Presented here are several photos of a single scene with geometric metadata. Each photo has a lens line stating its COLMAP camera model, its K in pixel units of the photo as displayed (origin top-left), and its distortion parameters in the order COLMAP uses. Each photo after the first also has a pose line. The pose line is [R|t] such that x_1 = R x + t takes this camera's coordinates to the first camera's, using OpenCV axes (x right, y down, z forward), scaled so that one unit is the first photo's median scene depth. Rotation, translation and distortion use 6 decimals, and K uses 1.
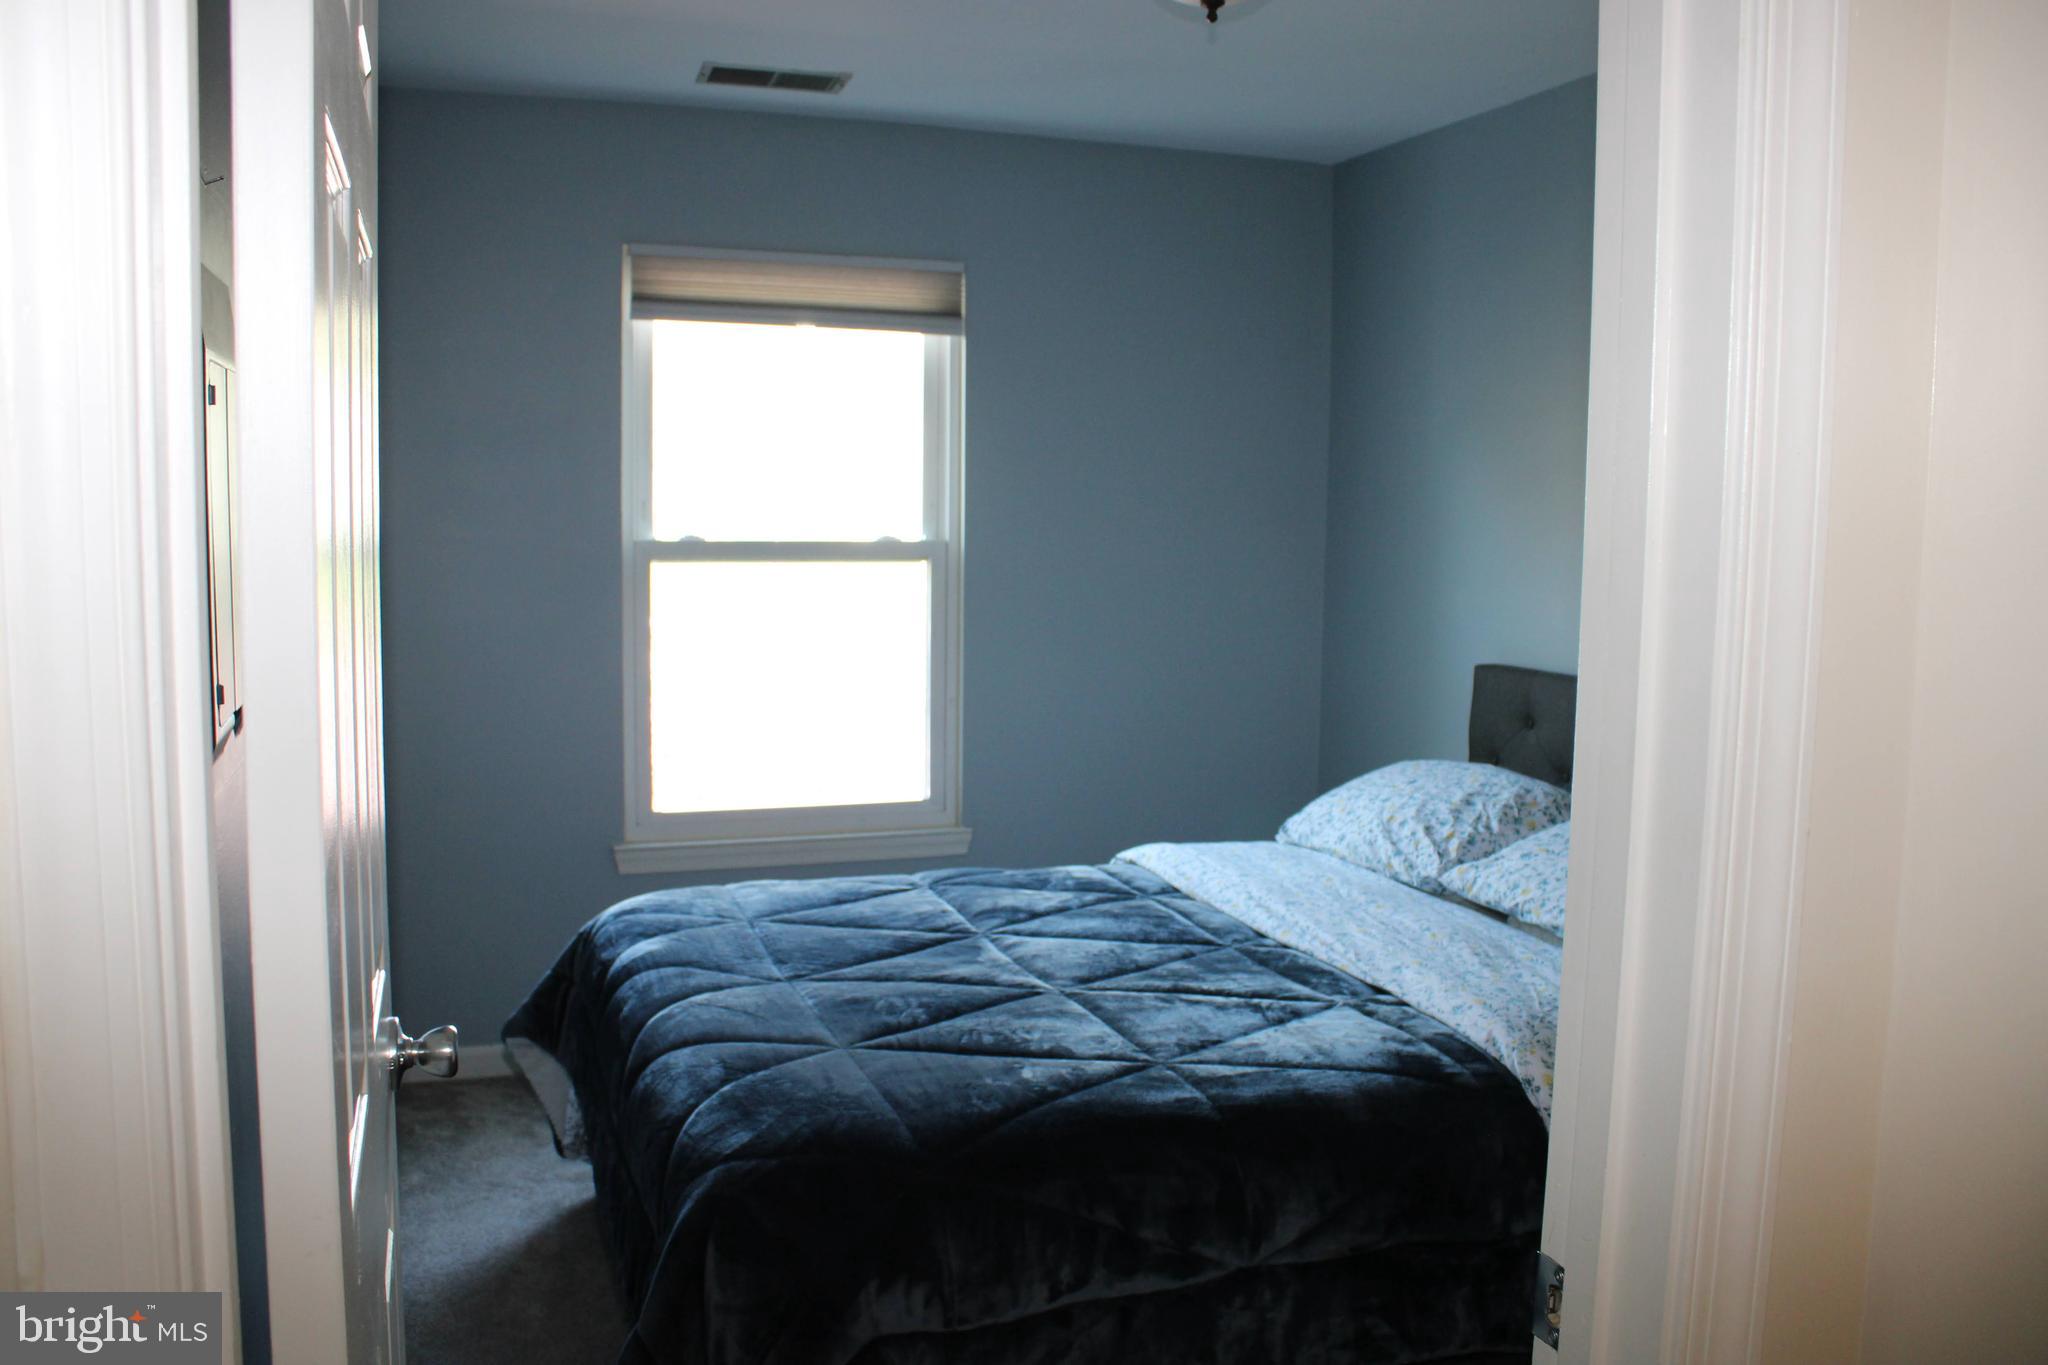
lens RADIAL K [[1693.3, 0, 1014.0], [0, 1693.3, 685.5], [0, 0, 1]] dist [-0.150248, 0.128669]
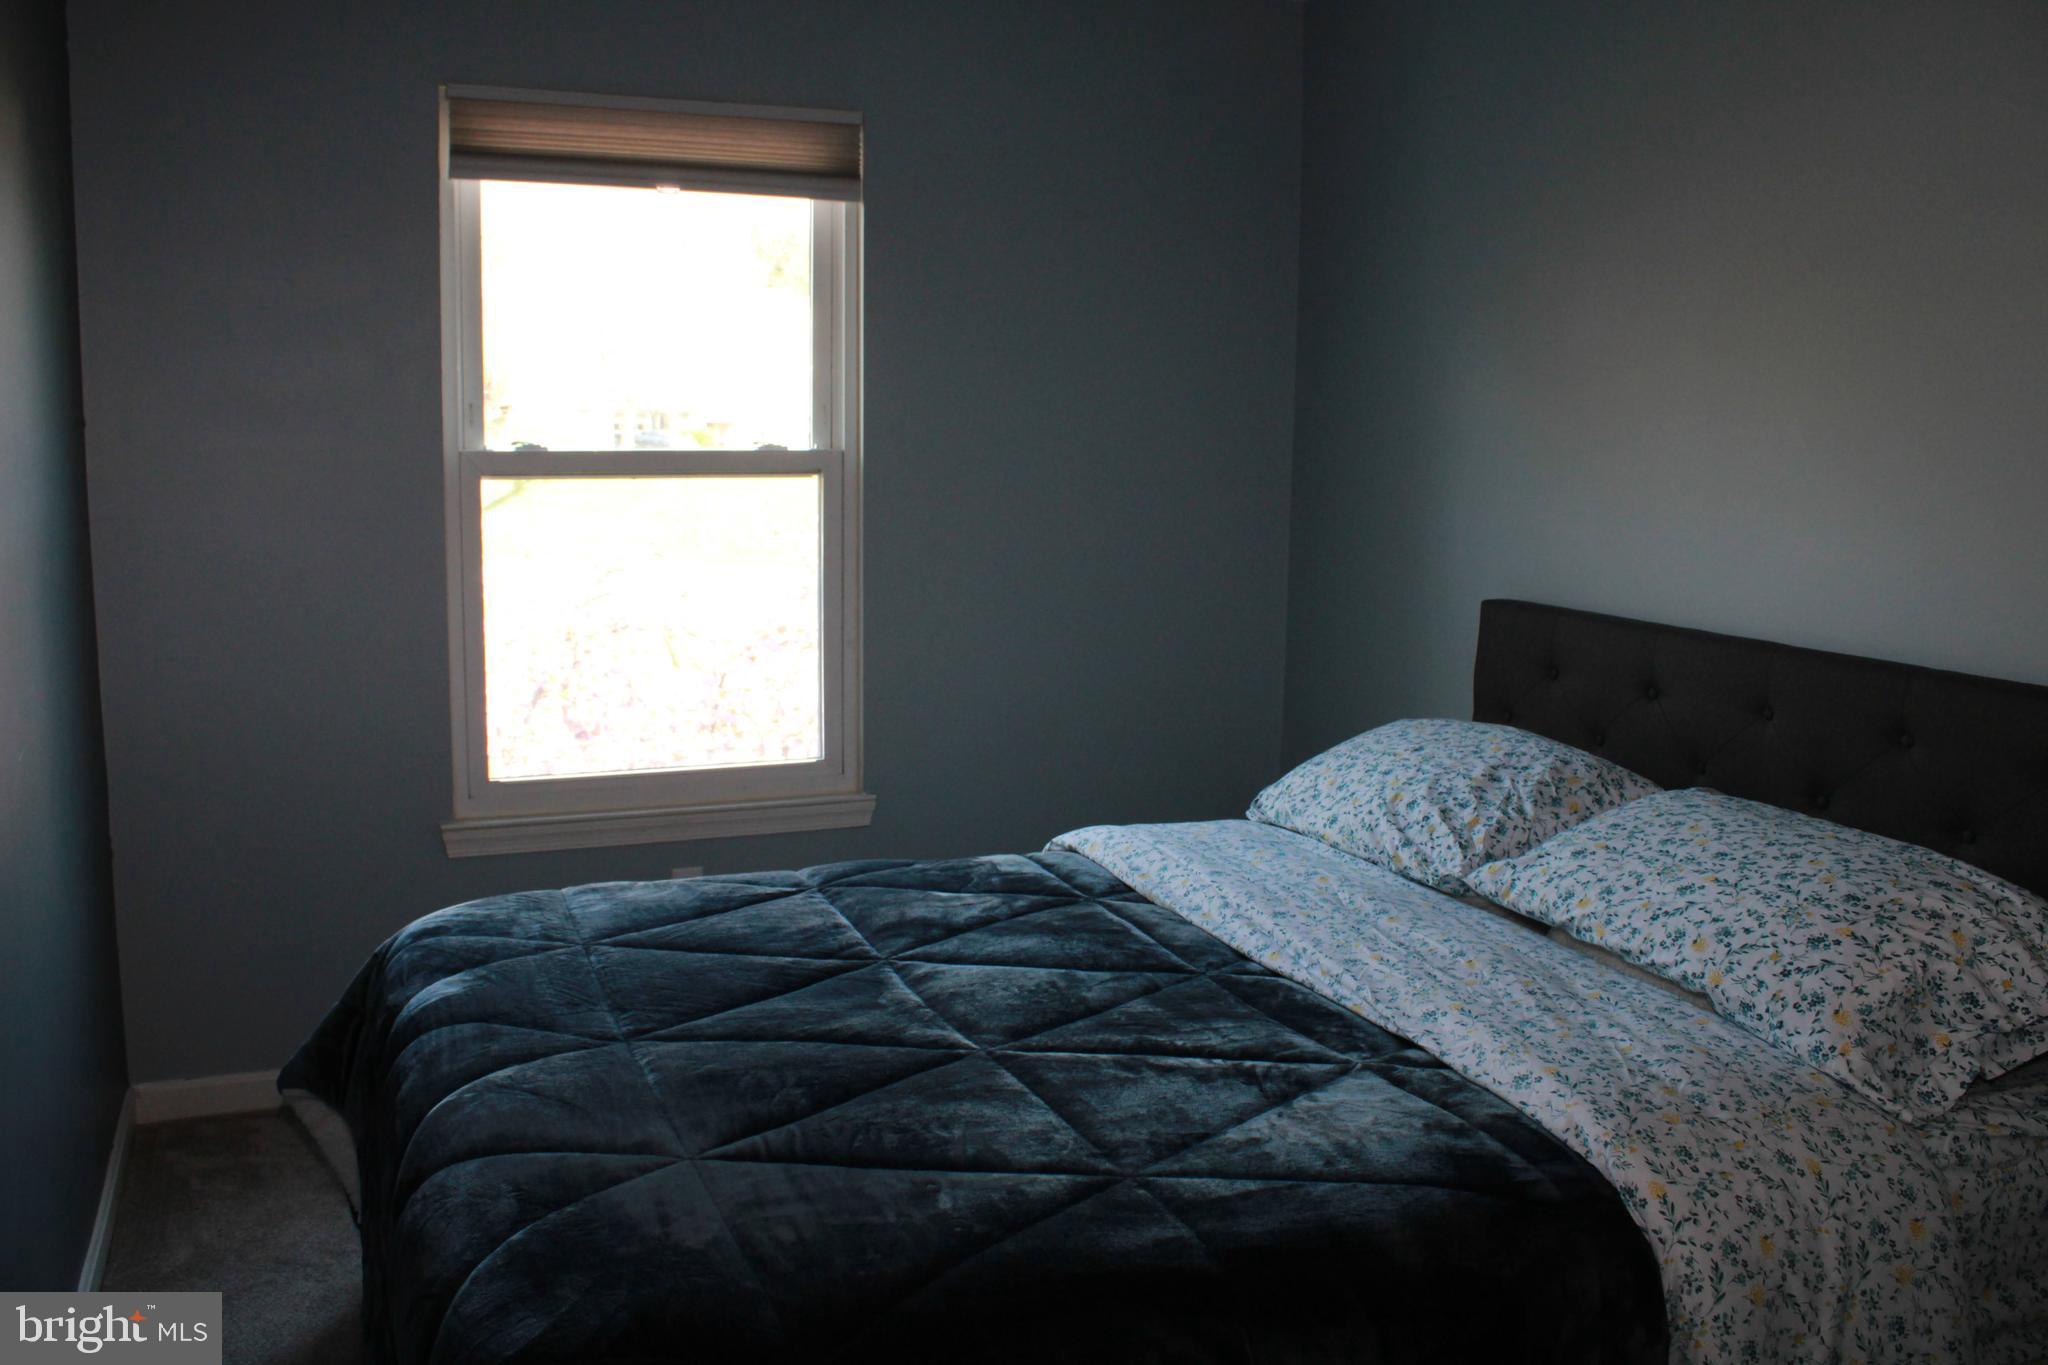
lens RADIAL K [[1693.3, 0, 1020.0], [0, 1693.3, 679.1], [0, 0, 1]] dist [-0.150248, 0.128669]
pose [[0.998508, -0.007553, 0.054078, 0.002266], [0.004849, 0.998740, 0.049955, -0.020142], [-0.054387, -0.049618, 0.997286, 0.233621]]
